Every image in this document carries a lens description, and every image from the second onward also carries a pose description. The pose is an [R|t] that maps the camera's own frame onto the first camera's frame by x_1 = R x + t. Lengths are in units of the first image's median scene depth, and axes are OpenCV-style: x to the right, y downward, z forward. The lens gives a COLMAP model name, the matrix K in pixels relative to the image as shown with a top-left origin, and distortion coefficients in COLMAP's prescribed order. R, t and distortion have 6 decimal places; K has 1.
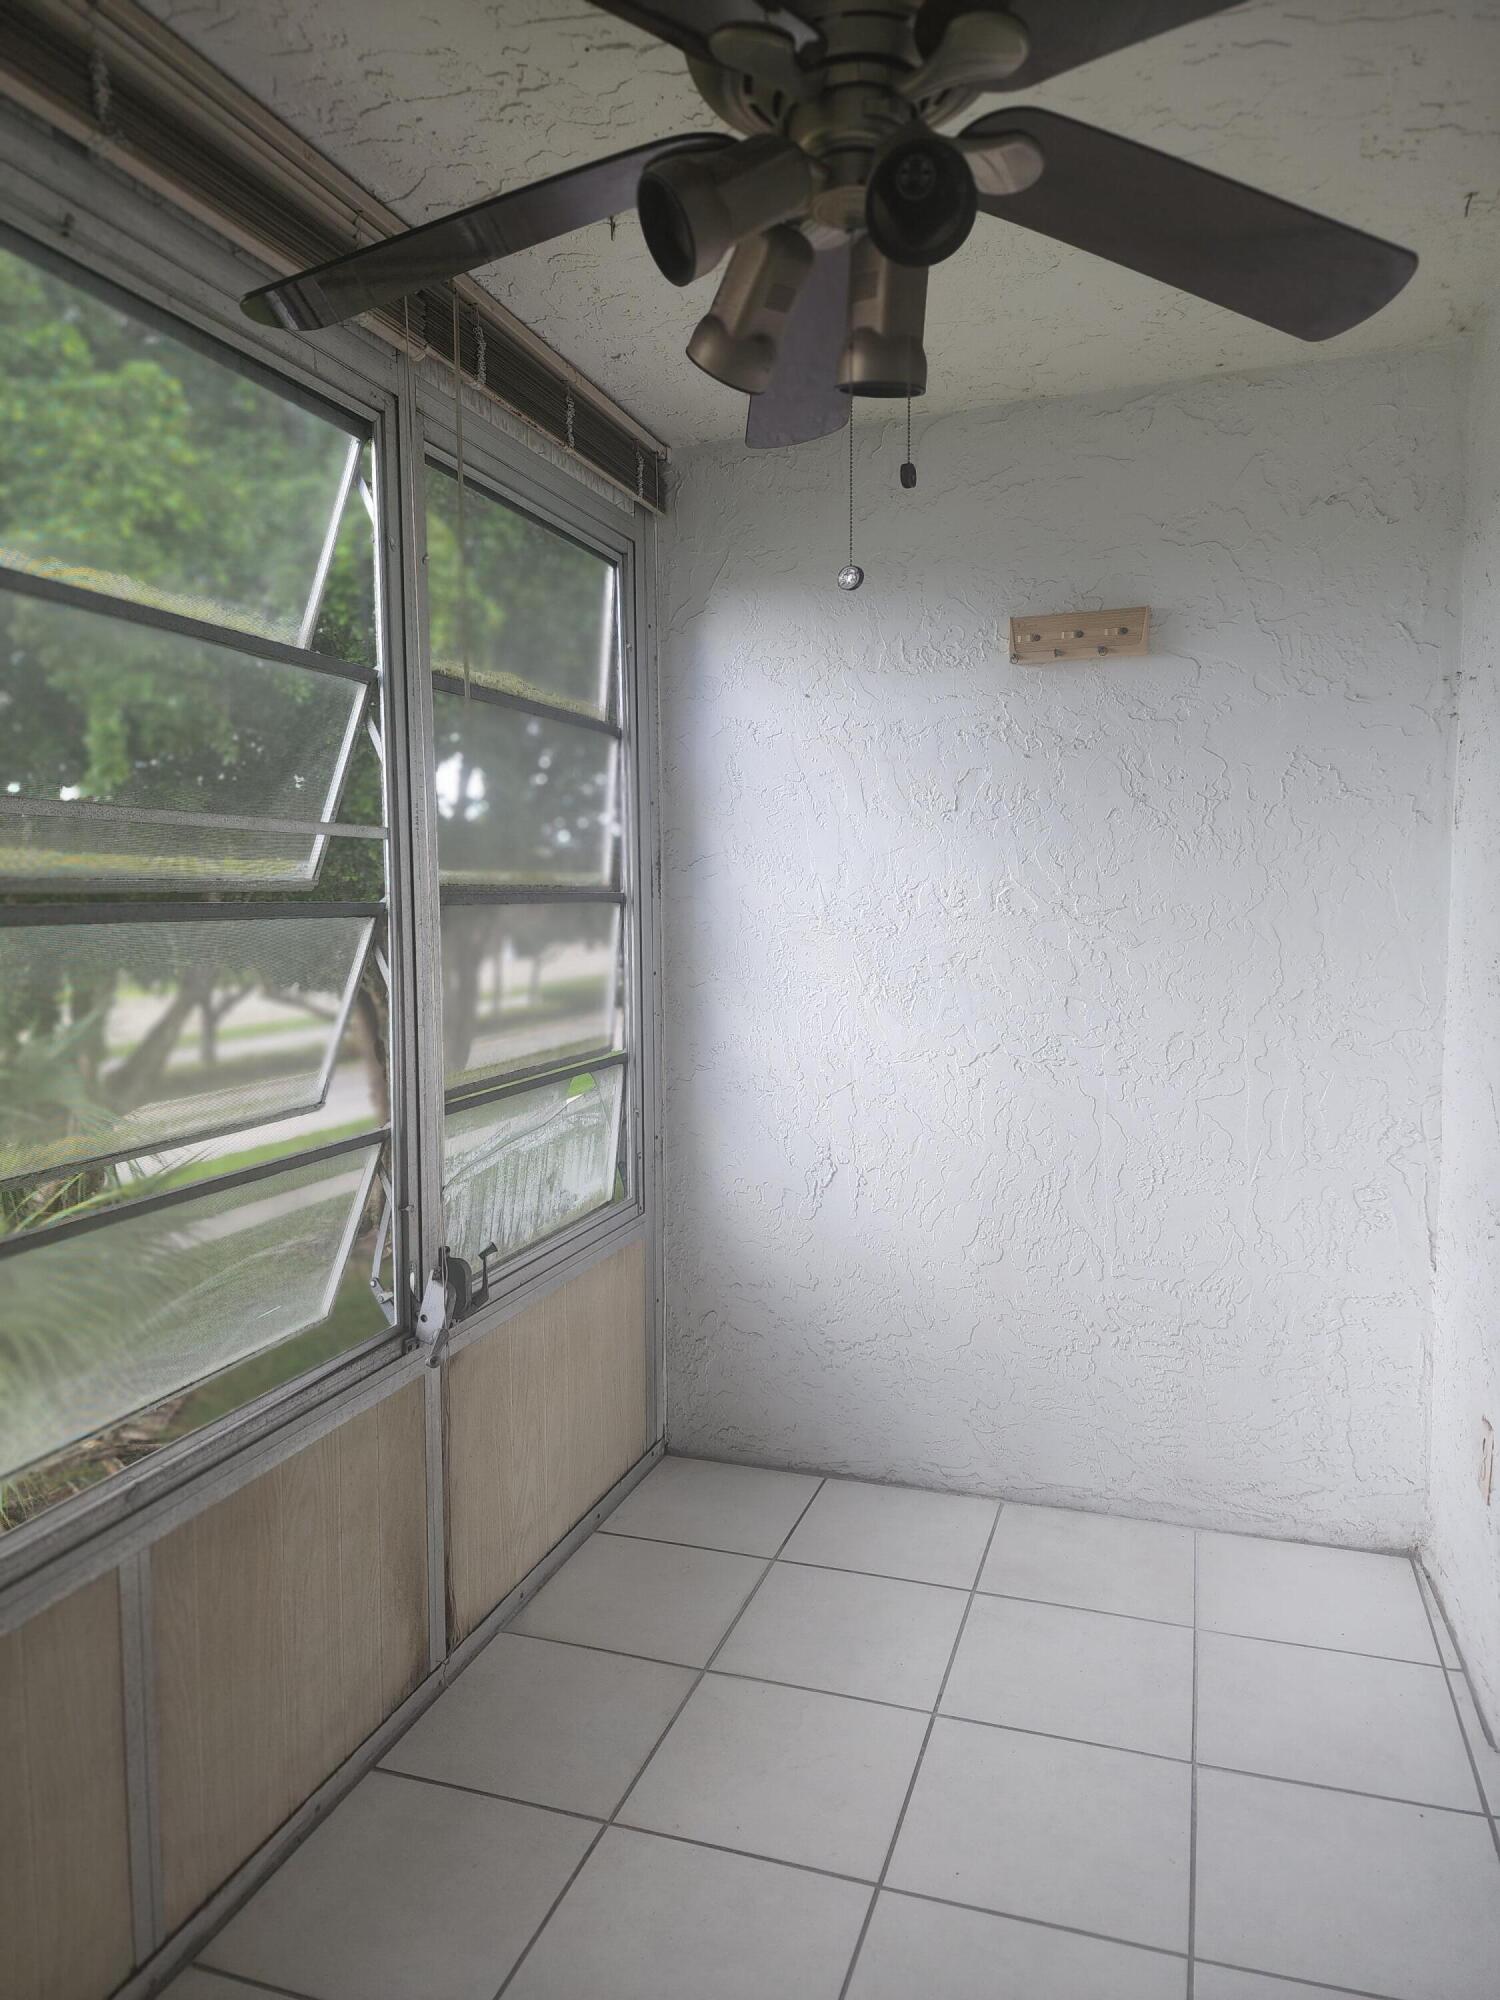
lens RADIAL K [[1356.6, 0, 750.0], [0, 1356.6, 1000.0], [0, 0, 1]] dist [0.073881, -0.079854]
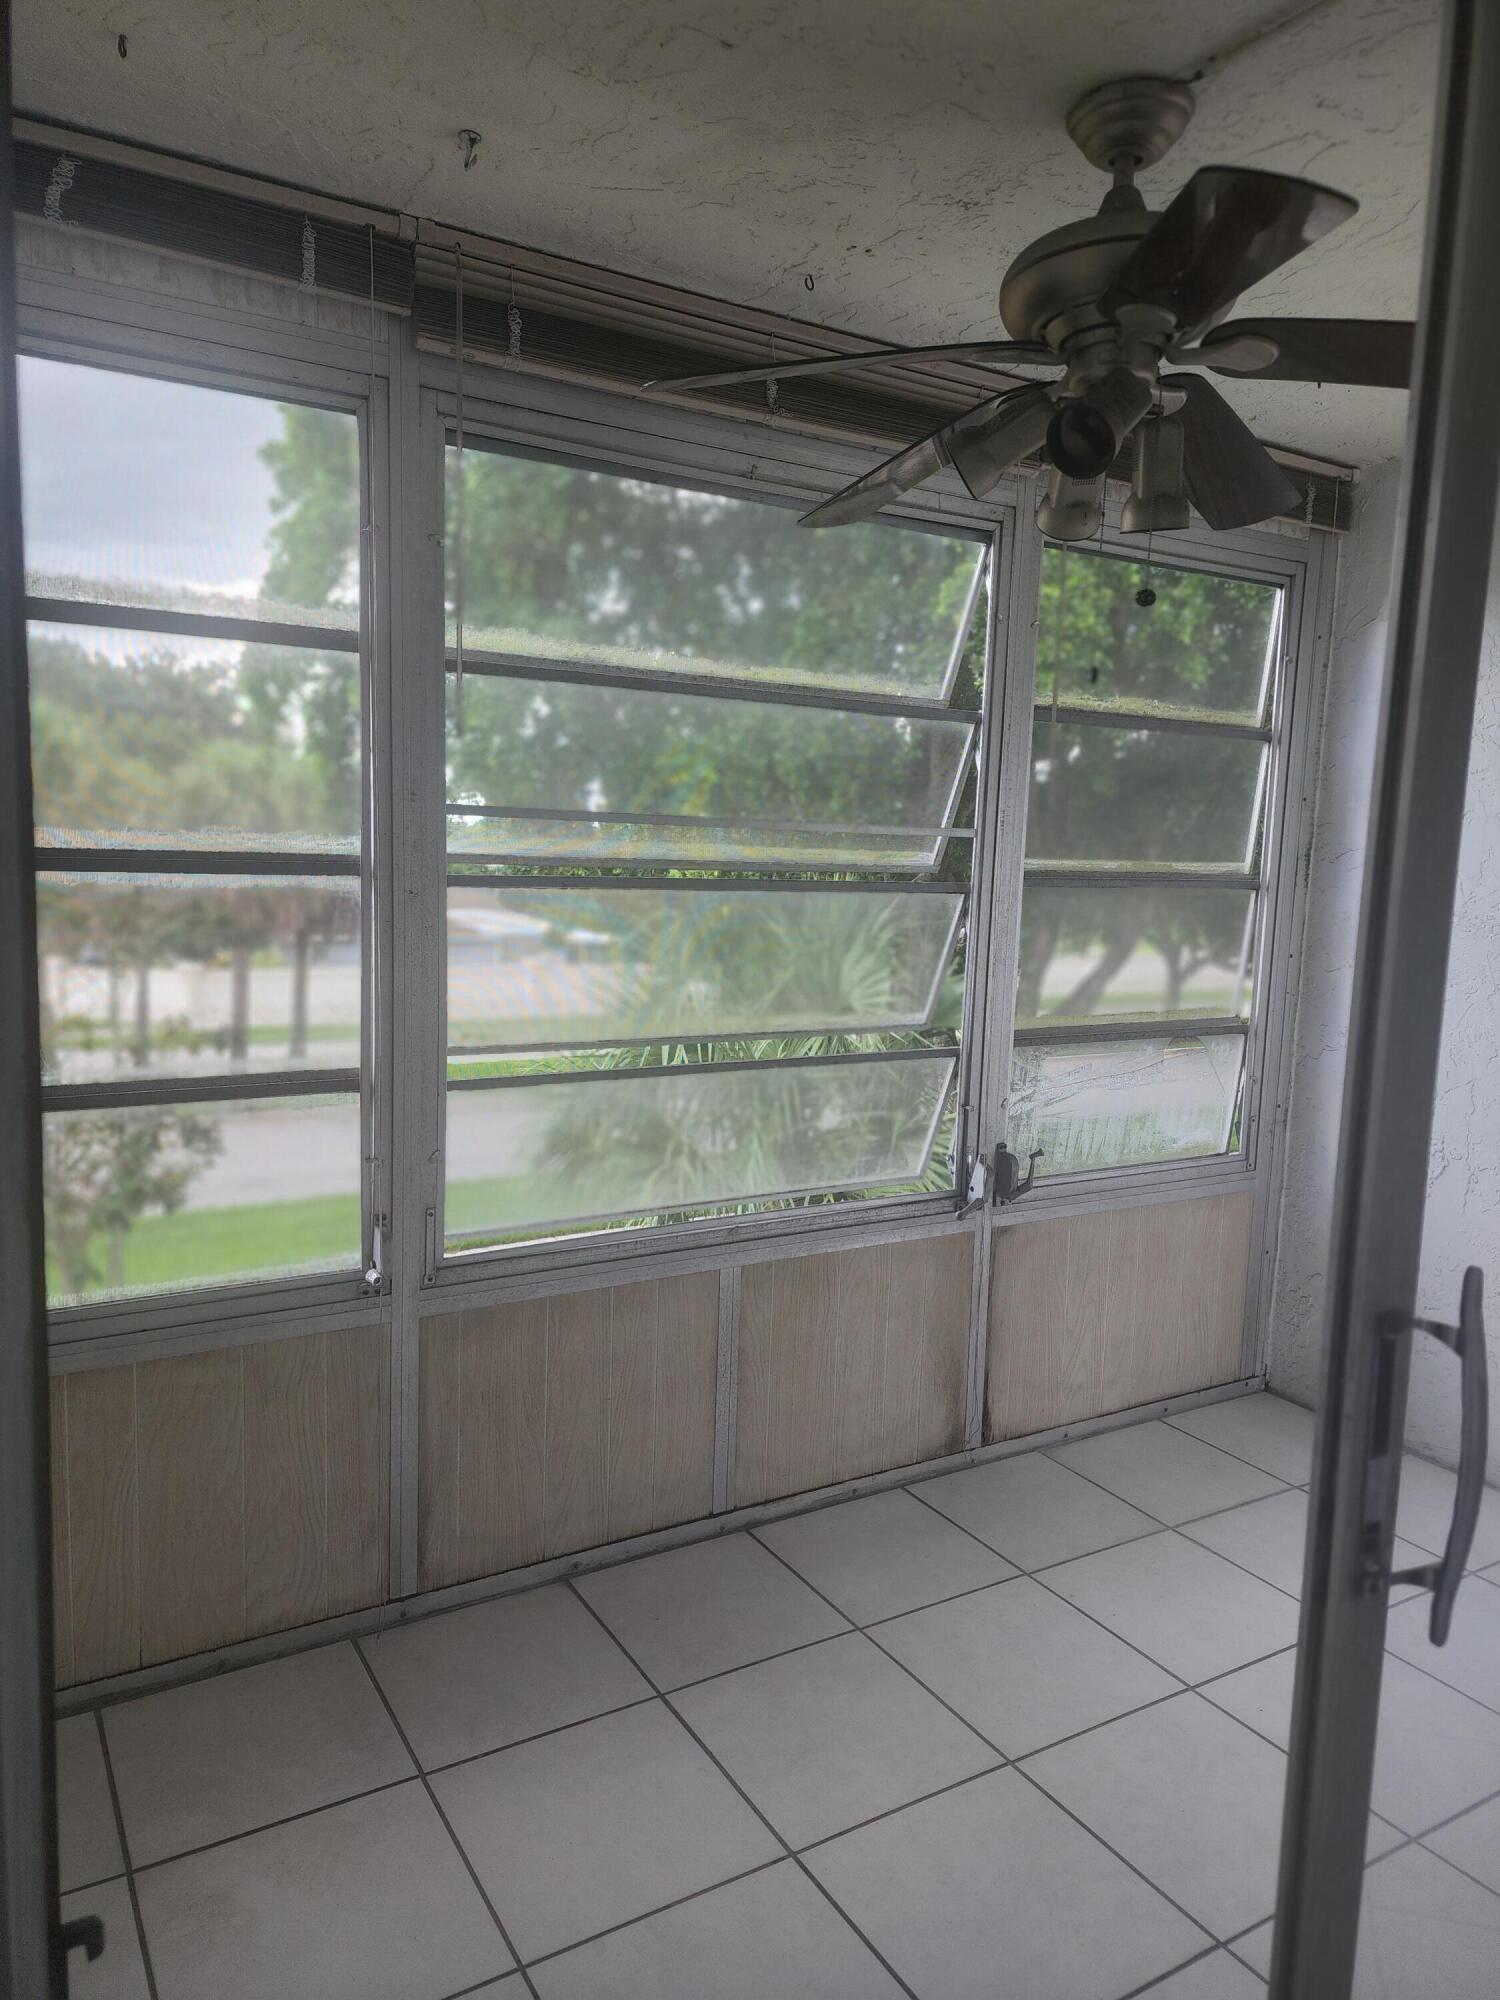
lens RADIAL K [[1334.9, 0, 694.4], [0, 1334.9, 1005.5], [0, 0, 1]] dist [0.041487, -0.000772]
pose [[0.741665, 0.109081, -0.661842, 0.406974], [-0.088197, 0.993981, 0.064987, -0.011392], [0.664947, 0.010174, 0.746821, -0.178848]]
